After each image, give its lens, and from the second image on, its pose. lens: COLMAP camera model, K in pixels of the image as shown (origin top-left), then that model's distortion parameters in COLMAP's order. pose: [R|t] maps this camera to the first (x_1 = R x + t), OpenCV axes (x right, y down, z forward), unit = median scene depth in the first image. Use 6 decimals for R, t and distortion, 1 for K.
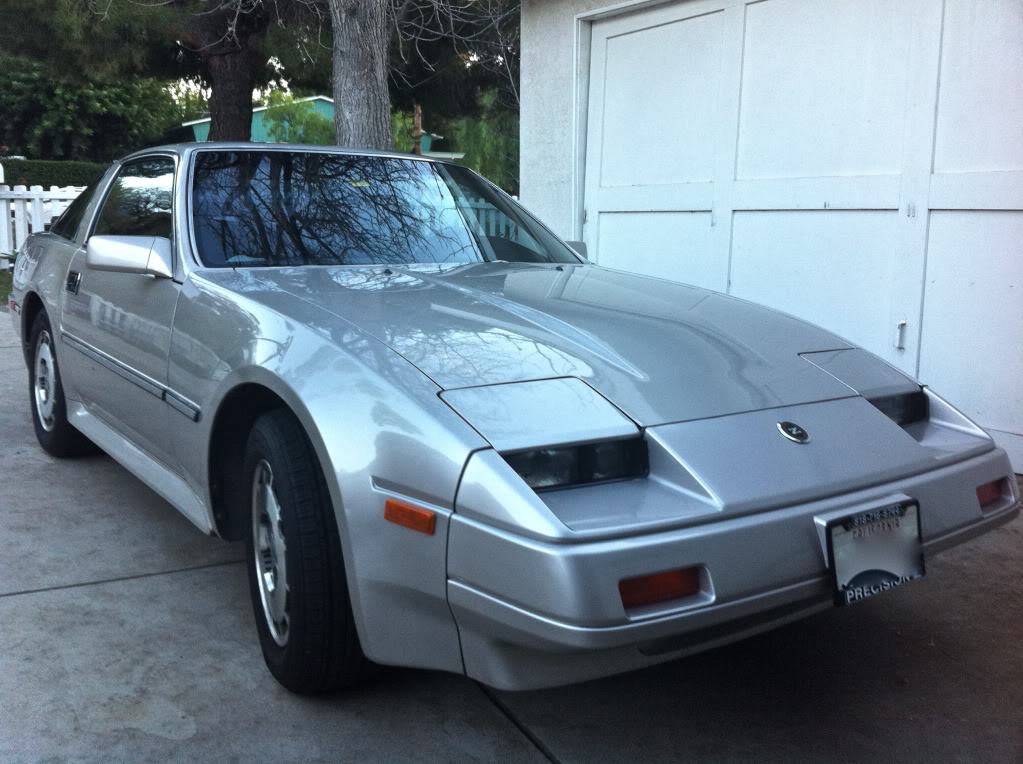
lens RADIAL K [[986.0, 0, 483.5], [0, 986.0, 365.5], [0, 0, 1]] dist [0.107189, -0.461417]
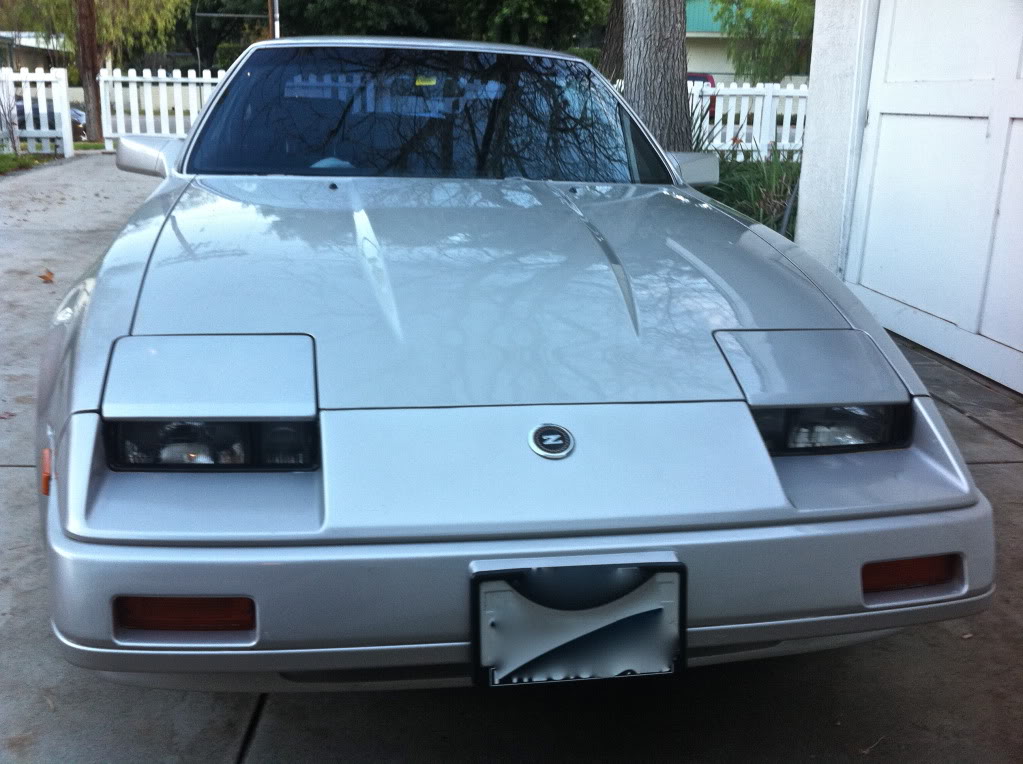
lens RADIAL K [[1023.9, 0, 511.5], [0, 1023.9, 382.0], [0, 0, 1]] dist [-0.120739, -0.005893]
pose [[0.889253, 0.124980, -0.440011, 0.480003], [-0.071203, 0.988044, 0.136743, -0.059333], [0.451840, -0.090269, 0.887520, 0.255308]]
